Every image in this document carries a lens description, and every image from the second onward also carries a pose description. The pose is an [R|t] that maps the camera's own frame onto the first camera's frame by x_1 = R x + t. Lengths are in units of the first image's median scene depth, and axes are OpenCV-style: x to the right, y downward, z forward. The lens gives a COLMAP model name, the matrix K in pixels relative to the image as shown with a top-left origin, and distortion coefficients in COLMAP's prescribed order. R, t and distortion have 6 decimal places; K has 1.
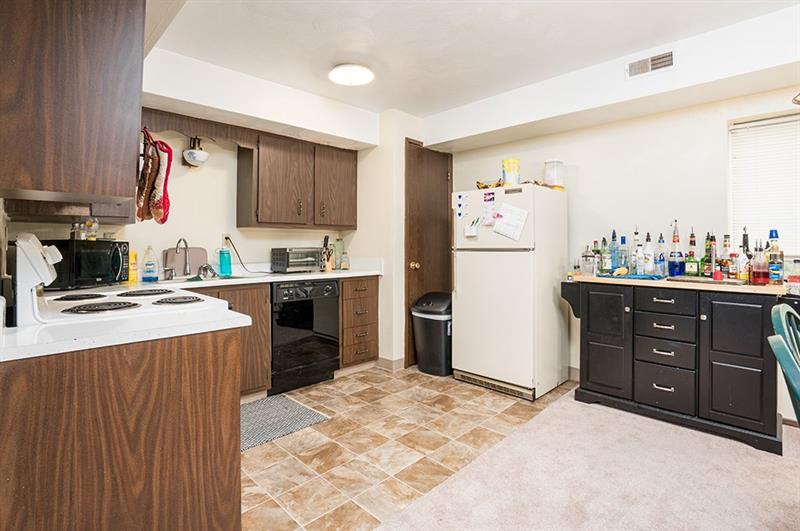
lens RADIAL K [[390.5, 0, 401.5], [0, 390.5, 235.4], [0, 0, 1]] dist [-0.025960, 0.000992]
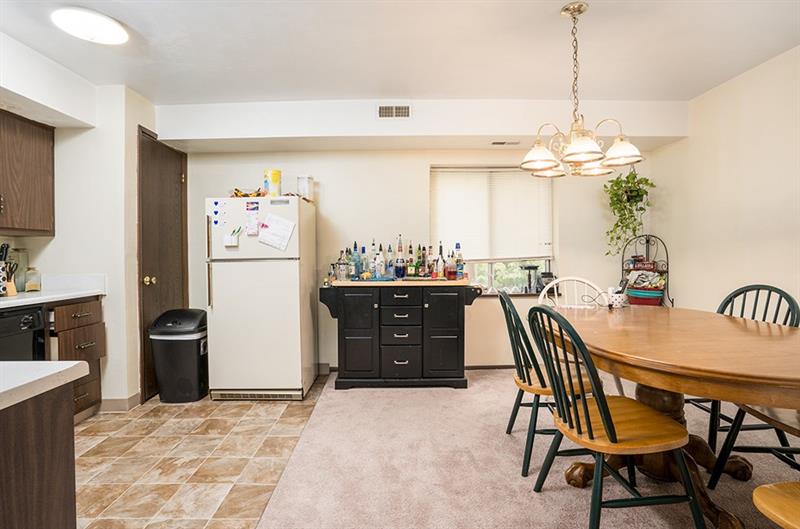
lens RADIAL K [[380.4, 0, 398.1], [0, 380.4, 255.3], [0, 0, 1]] dist [-0.050815, 0.025614]
pose [[0.720107, -0.010077, 0.693790, -0.177036], [-0.006406, 0.999755, 0.021170, 0.002810], [-0.693833, -0.019689, 0.719867, 0.066372]]
